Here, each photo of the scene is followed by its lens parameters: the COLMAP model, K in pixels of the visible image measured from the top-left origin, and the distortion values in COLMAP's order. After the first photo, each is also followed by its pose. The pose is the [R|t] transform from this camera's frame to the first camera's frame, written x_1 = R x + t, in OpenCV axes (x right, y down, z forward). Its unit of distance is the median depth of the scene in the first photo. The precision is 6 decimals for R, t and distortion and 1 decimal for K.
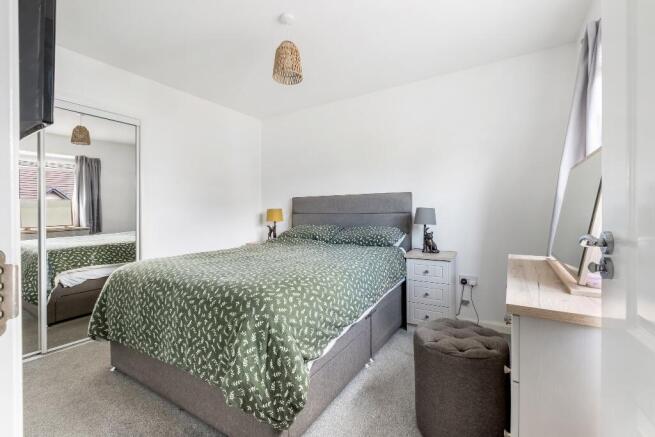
lens RADIAL K [[293.7, 0, 327.3], [0, 293.7, 216.5], [0, 0, 1]] dist [0.001056, 0.000050]
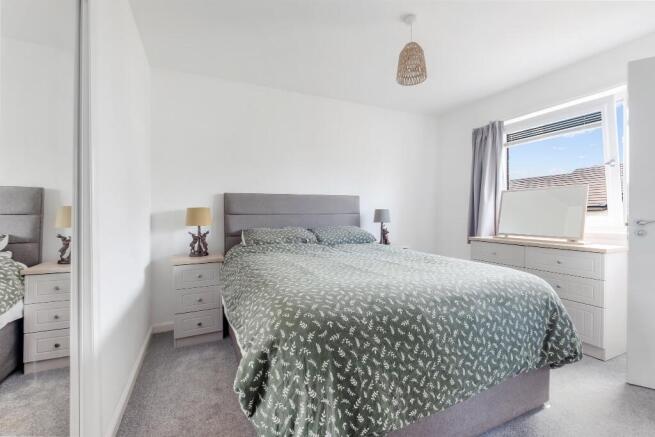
lens RADIAL K [[287.9, 0, 327.5], [0, 287.9, 218.5], [0, 0, 1]] dist [0.001901, 0.000179]
pose [[0.557914, -0.013161, 0.829794, -0.832340], [0.010300, 0.999907, 0.008934, -0.003415], [-0.829835, 0.003563, 0.557998, 0.506544]]
